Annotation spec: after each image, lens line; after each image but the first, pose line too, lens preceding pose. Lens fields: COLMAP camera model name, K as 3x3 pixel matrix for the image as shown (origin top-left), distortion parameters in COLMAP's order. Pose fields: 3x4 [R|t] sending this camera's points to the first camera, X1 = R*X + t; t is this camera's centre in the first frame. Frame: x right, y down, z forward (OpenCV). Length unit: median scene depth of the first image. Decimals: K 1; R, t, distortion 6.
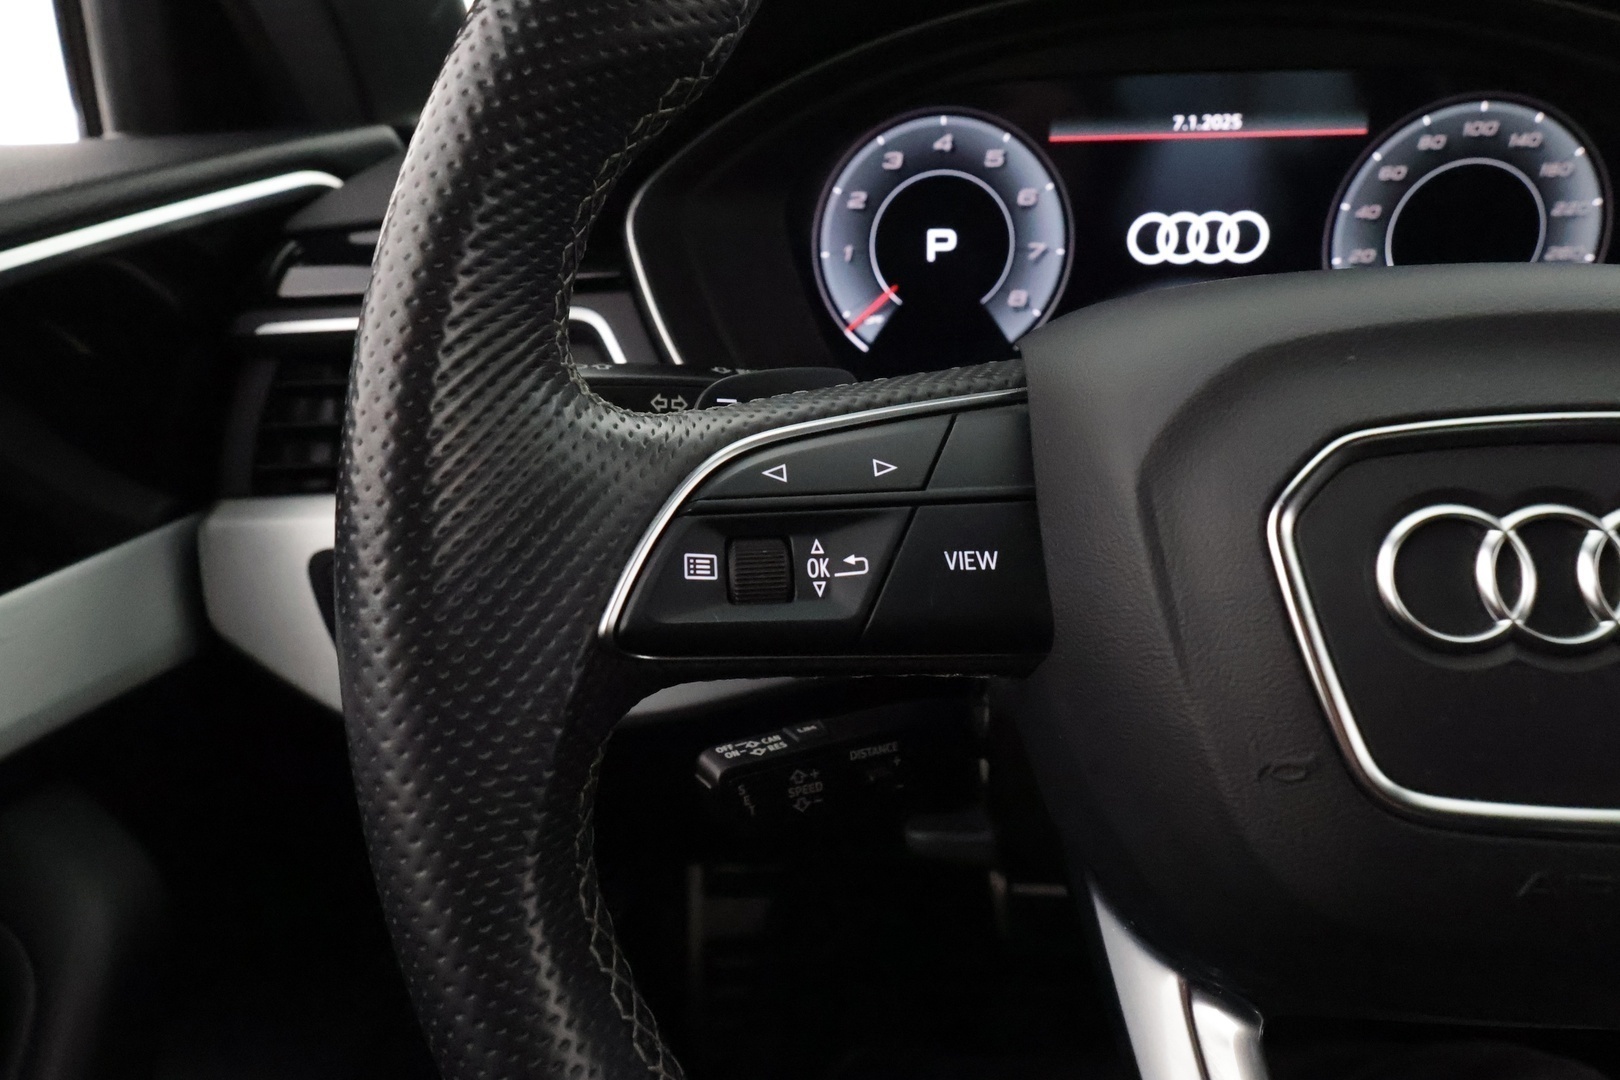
lens RADIAL K [[1148.6, 0, 803.4], [0, 1148.6, 547.5], [0, 0, 1]] dist [0.006758, 0.001738]
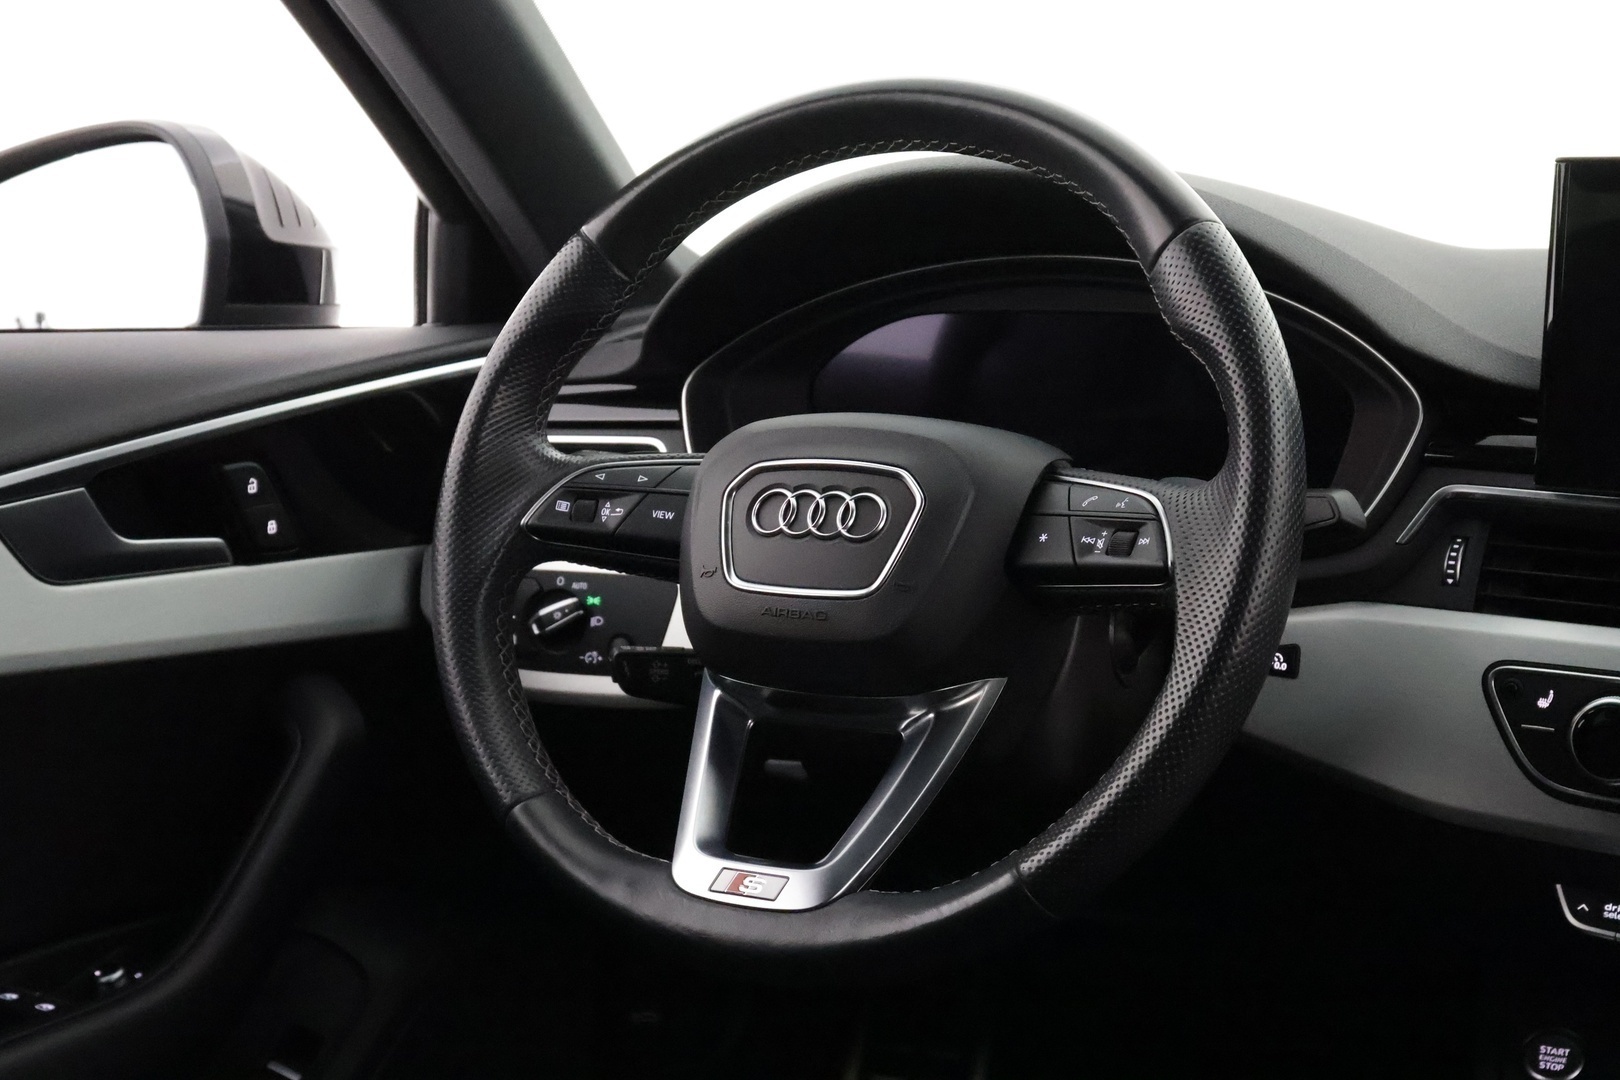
lens RADIAL K [[2139.5, 0, 803.0], [0, 2139.5, 547.0], [0, 0, 1]] dist [0.017353, 0.000000]
pose [[0.926036, 0.078133, -0.369259, 1.081271], [-0.158334, 0.968510, -0.192141, 0.464925], [0.342618, 0.236396, 0.909247, -1.568482]]
